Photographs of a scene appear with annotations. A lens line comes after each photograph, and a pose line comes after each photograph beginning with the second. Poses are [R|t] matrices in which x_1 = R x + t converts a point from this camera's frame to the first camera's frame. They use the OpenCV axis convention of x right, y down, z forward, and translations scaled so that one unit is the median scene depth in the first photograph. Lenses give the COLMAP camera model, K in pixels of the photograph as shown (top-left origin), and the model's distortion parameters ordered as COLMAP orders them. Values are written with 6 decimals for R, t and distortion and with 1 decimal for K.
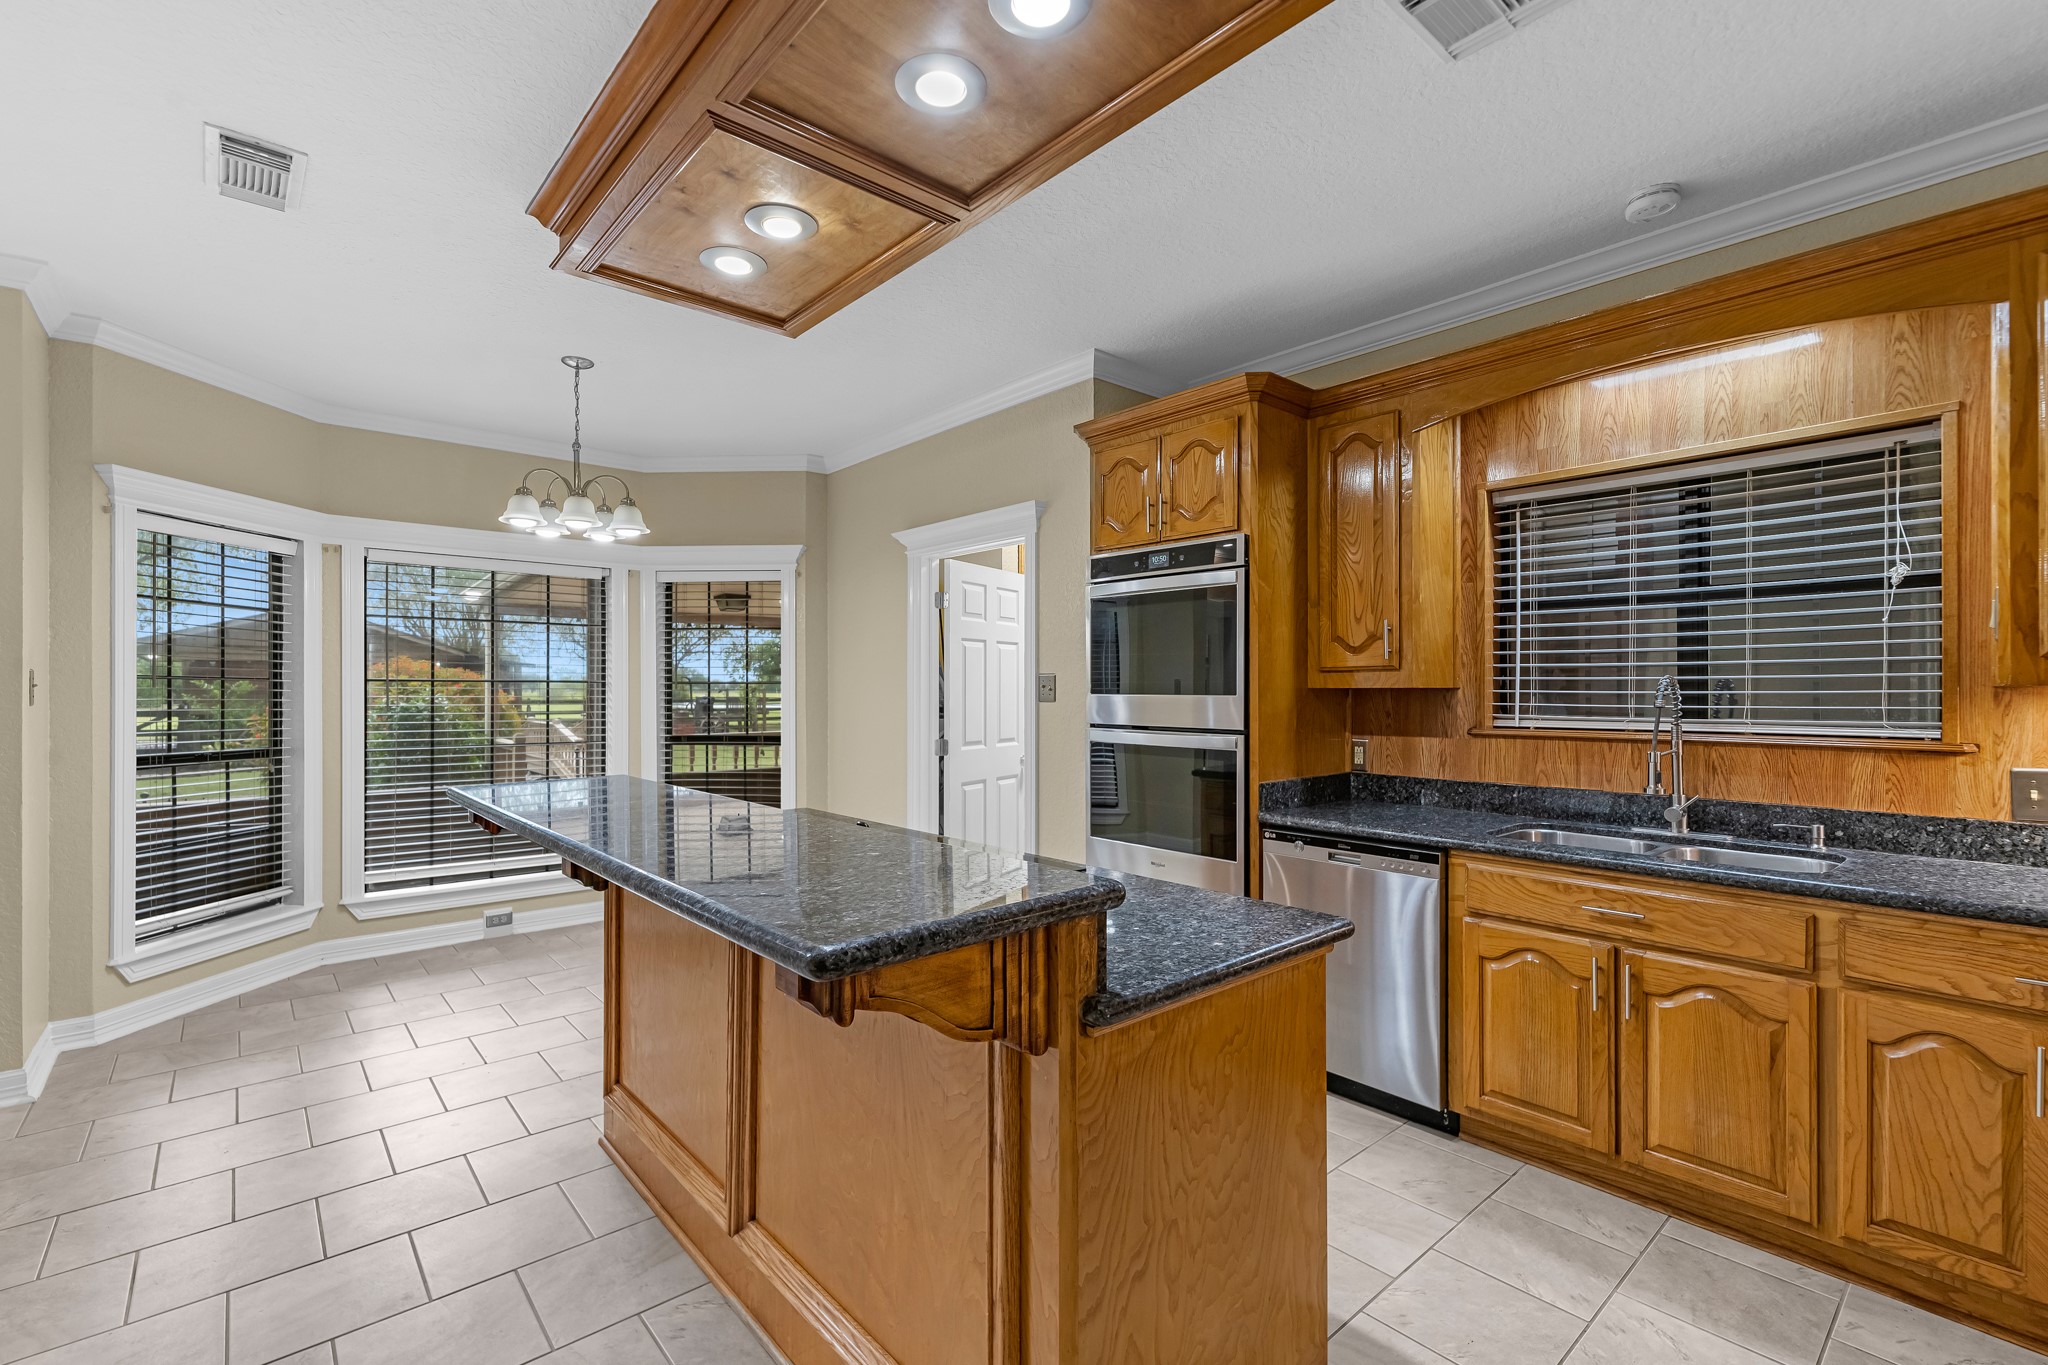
lens RADIAL K [[900.1, 0, 1027.8], [0, 900.1, 690.2], [0, 0, 1]] dist [0.000005, -0.000035]
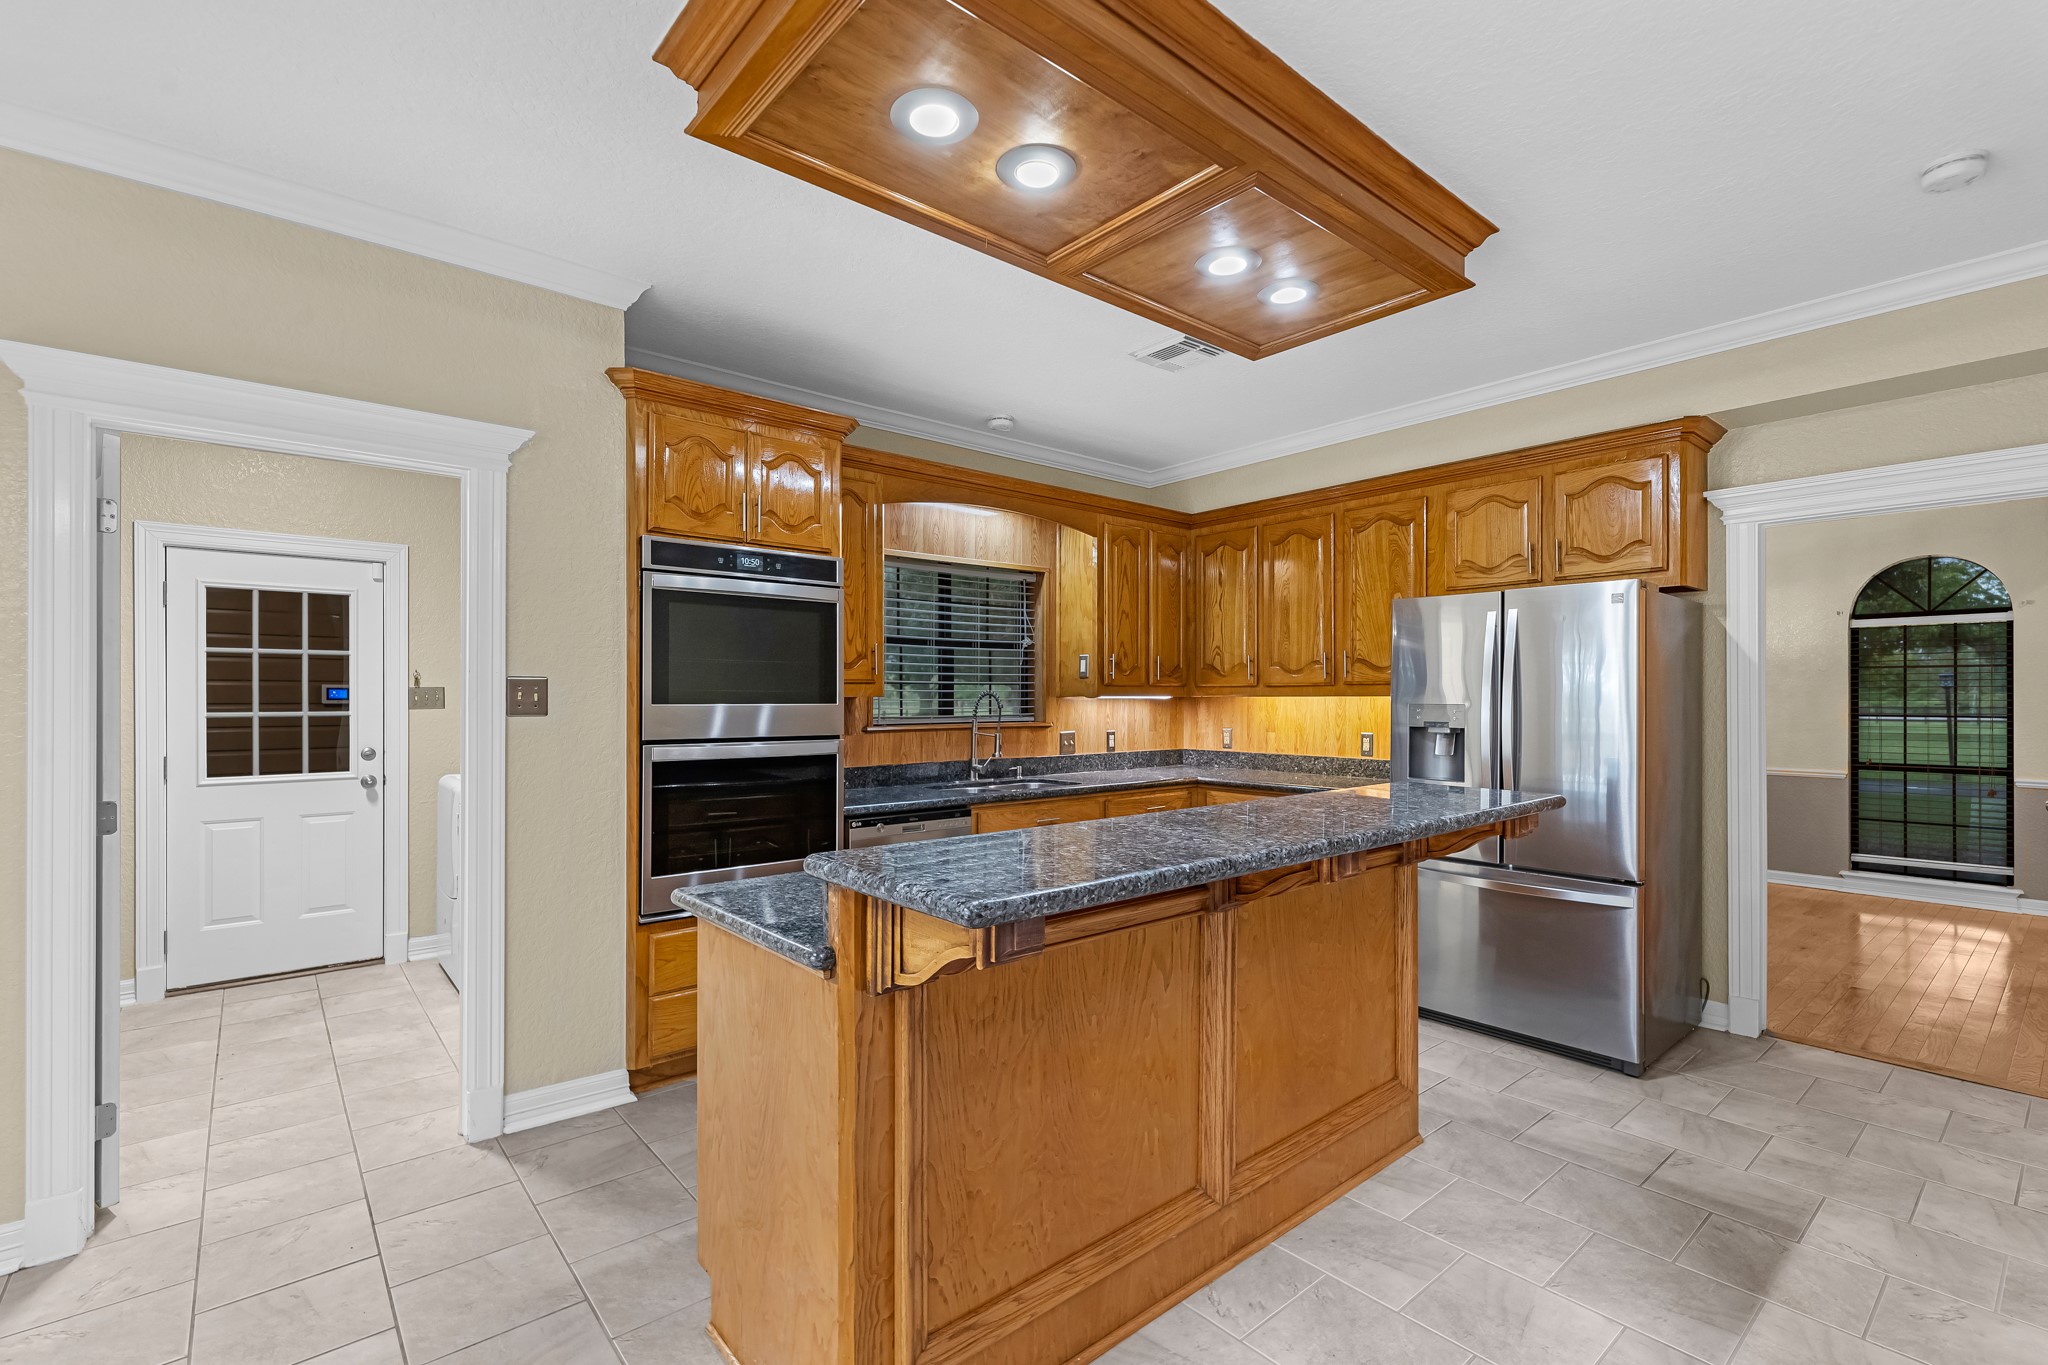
lens RADIAL K [[900.1, 0, 1027.8], [0, 900.1, 690.2], [0, 0, 1]] dist [0.000005, -0.000035]
pose [[0.007753, 0.007782, 0.999940, -0.883766], [0.000598, 0.999970, -0.007787, -0.001988], [-0.999970, 0.000658, 0.007748, 0.769979]]
